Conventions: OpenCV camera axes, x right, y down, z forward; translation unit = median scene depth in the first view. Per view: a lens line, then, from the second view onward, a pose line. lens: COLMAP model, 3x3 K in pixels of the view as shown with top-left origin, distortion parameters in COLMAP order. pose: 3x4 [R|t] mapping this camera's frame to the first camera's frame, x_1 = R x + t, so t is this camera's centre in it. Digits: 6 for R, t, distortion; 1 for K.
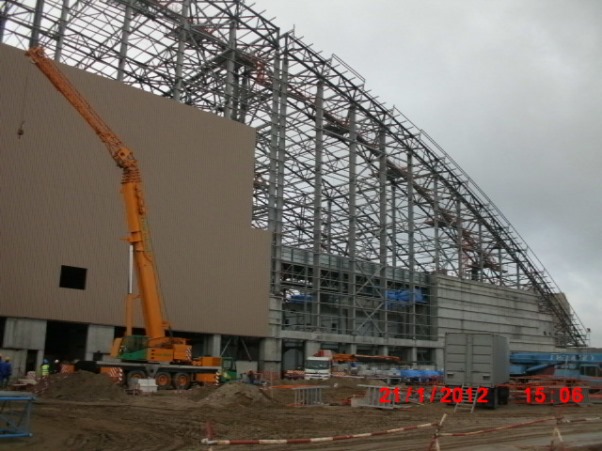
lens RADIAL K [[622.5, 0, 306.4], [0, 622.5, 219.7], [0, 0, 1]] dist [-0.210958, 0.210562]
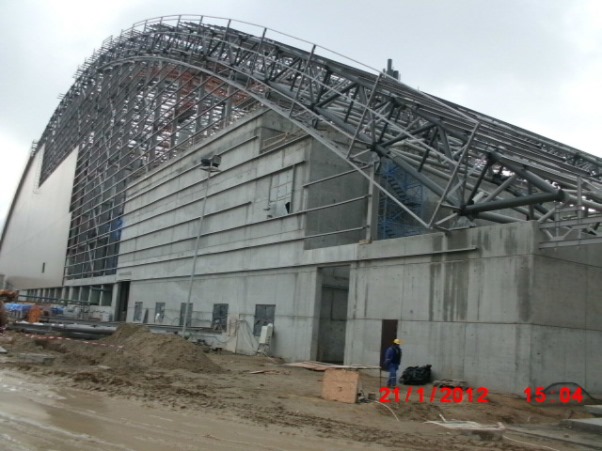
lens RADIAL K [[622.5, 0, 306.4], [0, 622.5, 219.7], [0, 0, 1]] dist [-0.210958, 0.210562]
pose [[-0.199315, -0.210226, -0.957120, 0.882480], [0.149207, 0.958818, -0.241671, 0.344109], [0.968510, -0.190978, -0.159739, 1.335759]]
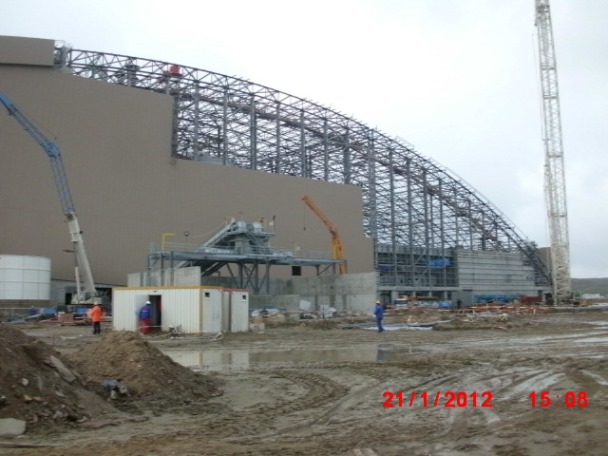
lens RADIAL K [[640.4, 0, 304.0], [0, 640.4, 228.0], [0, 0, 1]] dist [-0.229629, -0.001305]
pose [[0.997361, -0.047707, -0.054724, -0.126642], [0.053390, 0.992762, 0.107578, -0.192536], [0.049196, -0.110216, 0.992689, -0.822503]]
